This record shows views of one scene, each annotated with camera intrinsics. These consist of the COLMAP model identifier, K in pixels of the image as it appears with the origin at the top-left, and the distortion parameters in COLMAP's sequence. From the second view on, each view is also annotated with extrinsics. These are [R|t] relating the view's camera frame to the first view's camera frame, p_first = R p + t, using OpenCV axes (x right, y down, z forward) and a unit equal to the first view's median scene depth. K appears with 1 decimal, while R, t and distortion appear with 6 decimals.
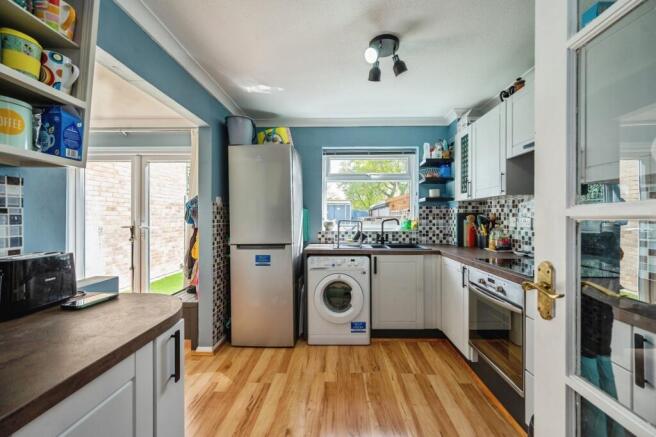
lens RADIAL K [[263.2, 0, 327.7], [0, 263.2, 221.9], [0, 0, 1]] dist [0.000244, -0.000035]
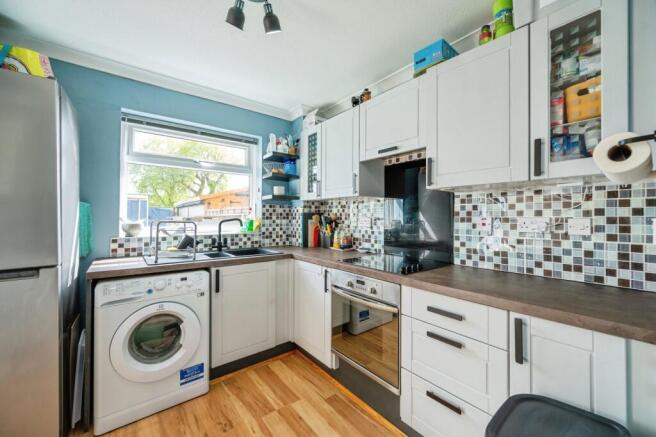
lens RADIAL K [[262.0, 0, 330.1], [0, 262.0, 215.5], [0, 0, 1]] dist [-0.000629, -0.000362]
pose [[0.751428, 0.006571, 0.659782, -0.070379], [0.008171, 0.999781, -0.019264, -0.004196], [-0.659764, 0.019866, 0.751210, 0.226961]]
